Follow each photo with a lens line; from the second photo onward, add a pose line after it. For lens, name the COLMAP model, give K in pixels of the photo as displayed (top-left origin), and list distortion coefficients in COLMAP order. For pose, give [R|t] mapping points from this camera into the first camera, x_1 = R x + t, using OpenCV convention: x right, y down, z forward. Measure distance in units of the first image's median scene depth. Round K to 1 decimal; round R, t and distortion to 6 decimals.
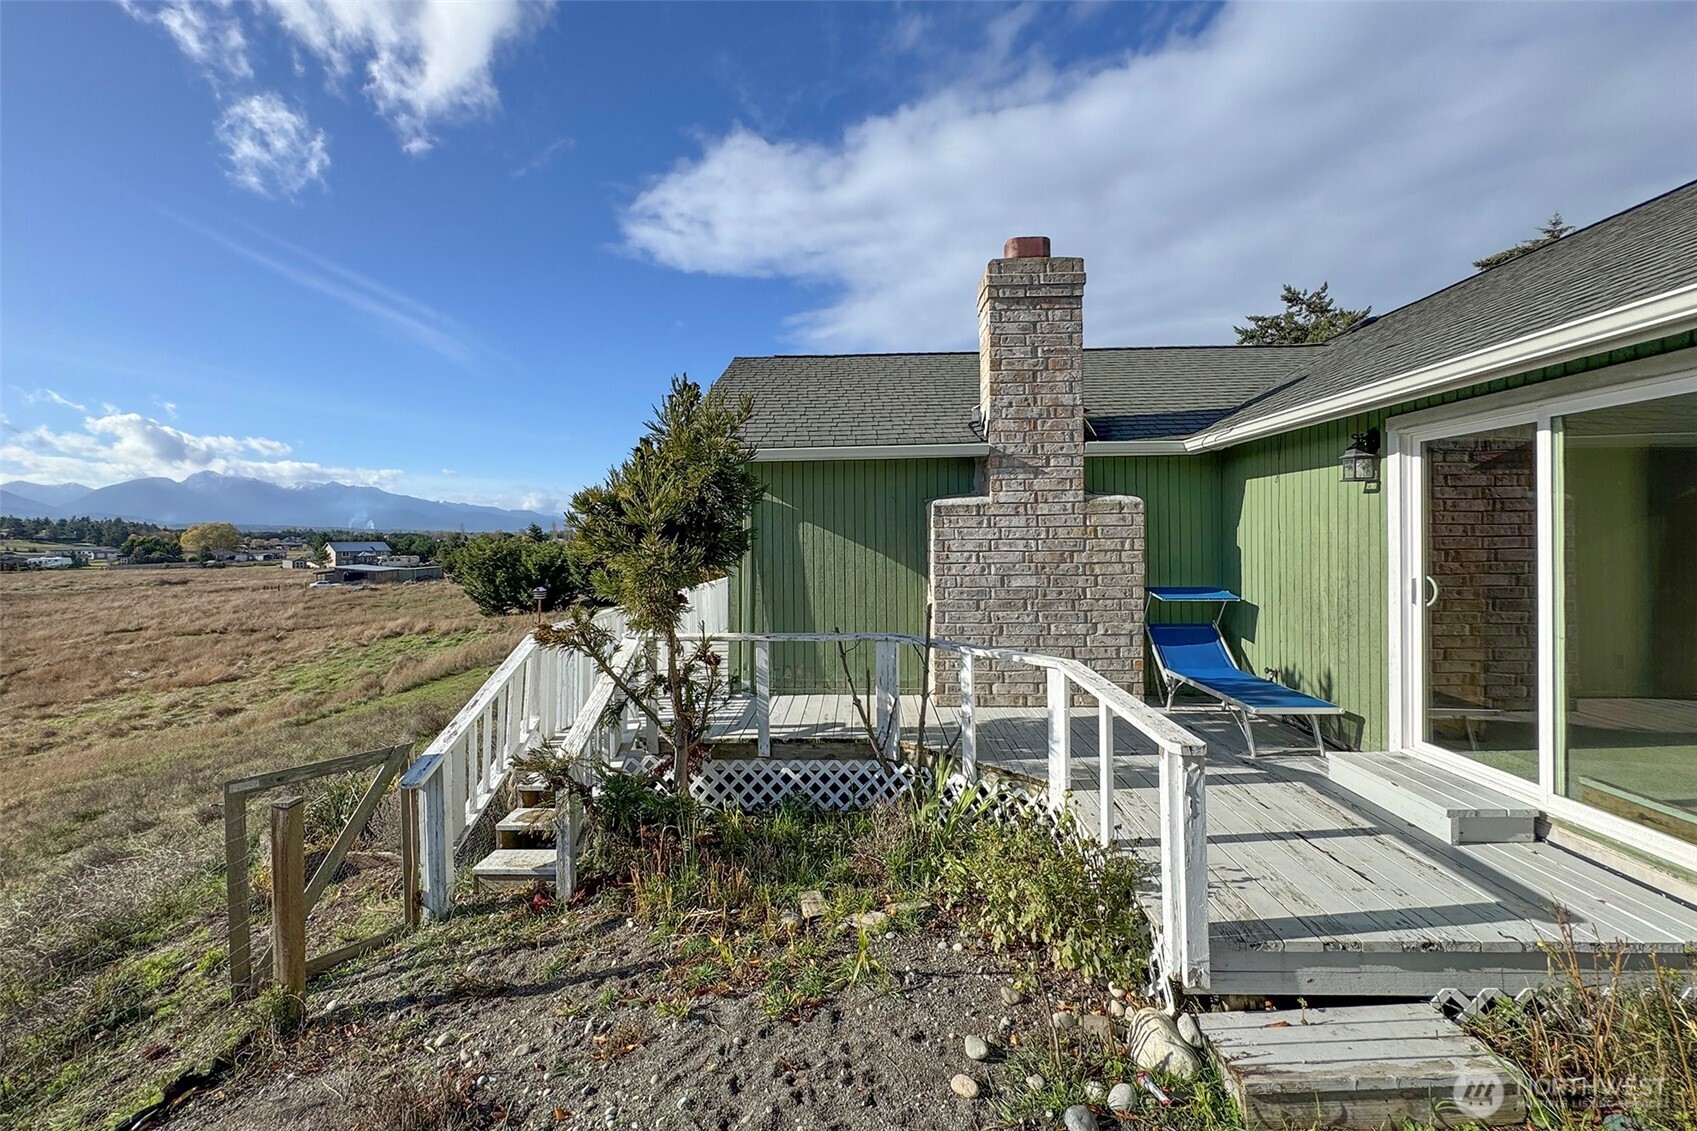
lens RADIAL K [[666.2, 0, 842.5], [0, 666.2, 533.4], [0, 0, 1]] dist [0.002053, 0.000140]
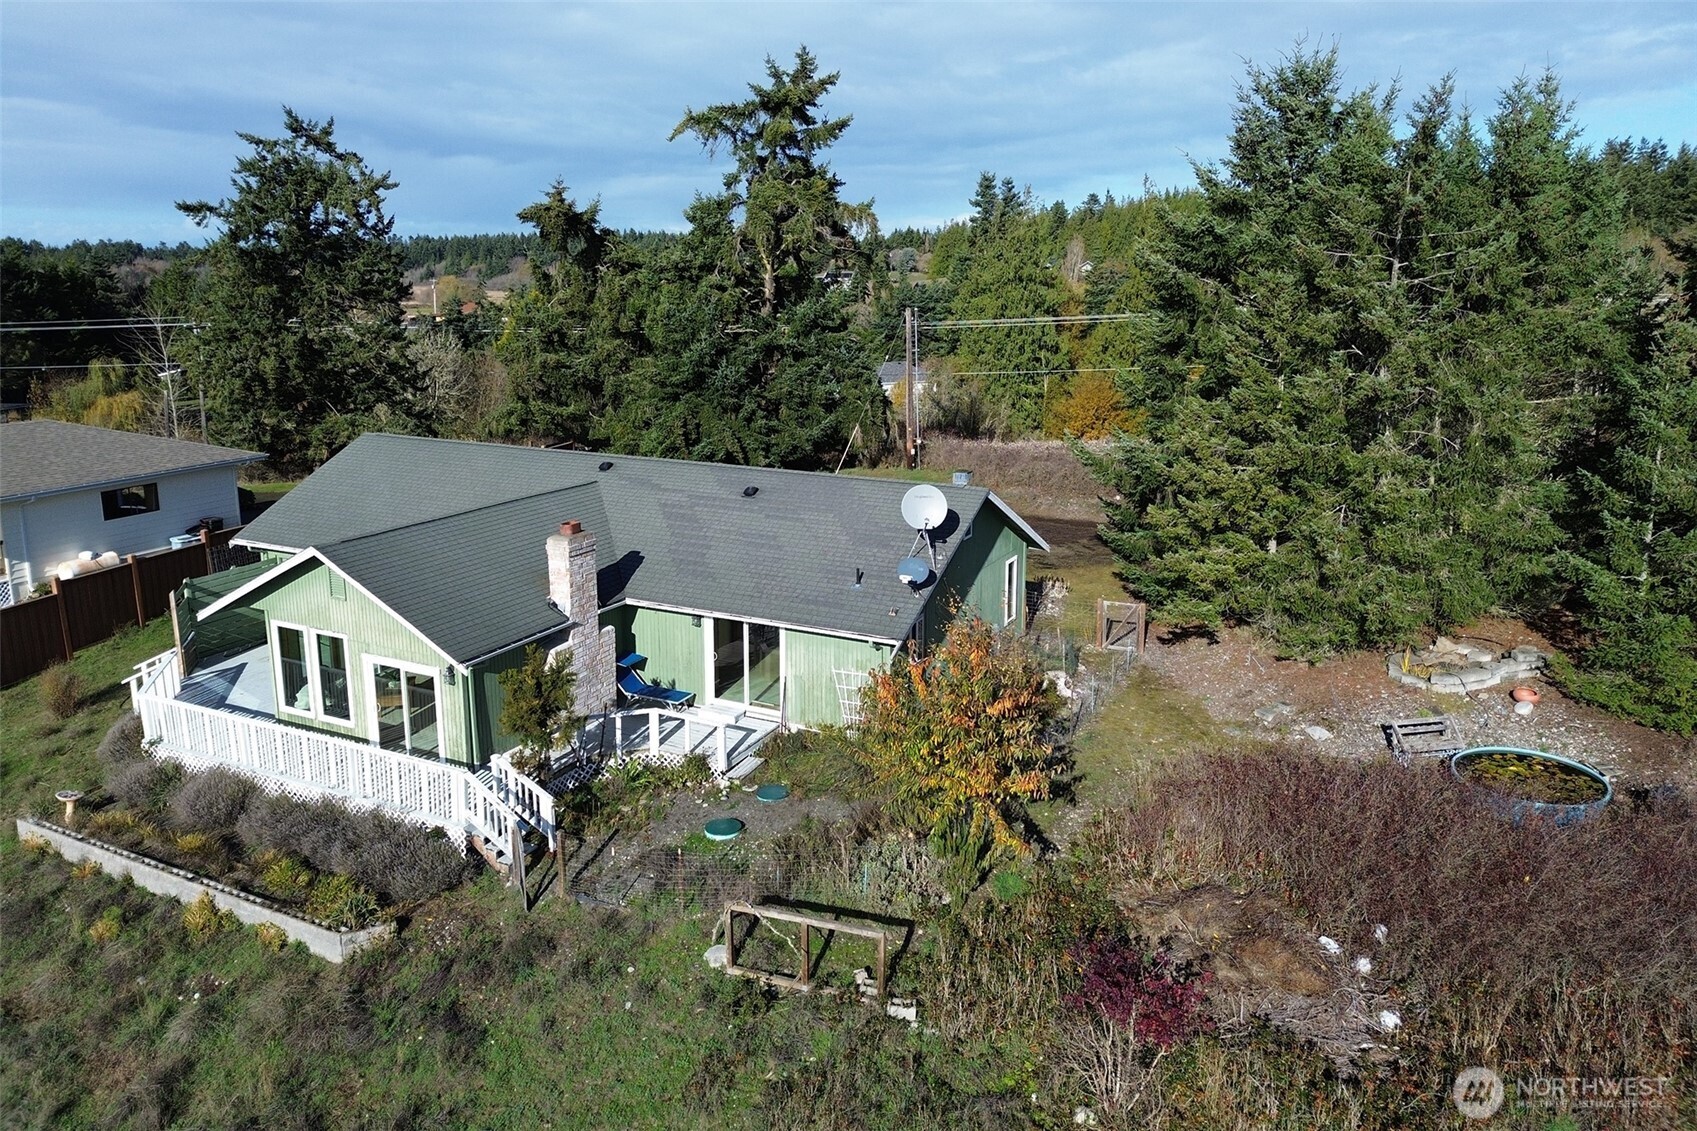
lens RADIAL K [[1284.9, 0, 848.5], [0, 1284.9, 565.5], [0, 0, 1]] dist [0.075308, 0.000866]
pose [[0.411255, -0.208571, 0.887338, -0.314738], [-0.011285, 0.972230, 0.233755, -0.131137], [-0.911451, -0.106147, 0.397480, -0.150888]]
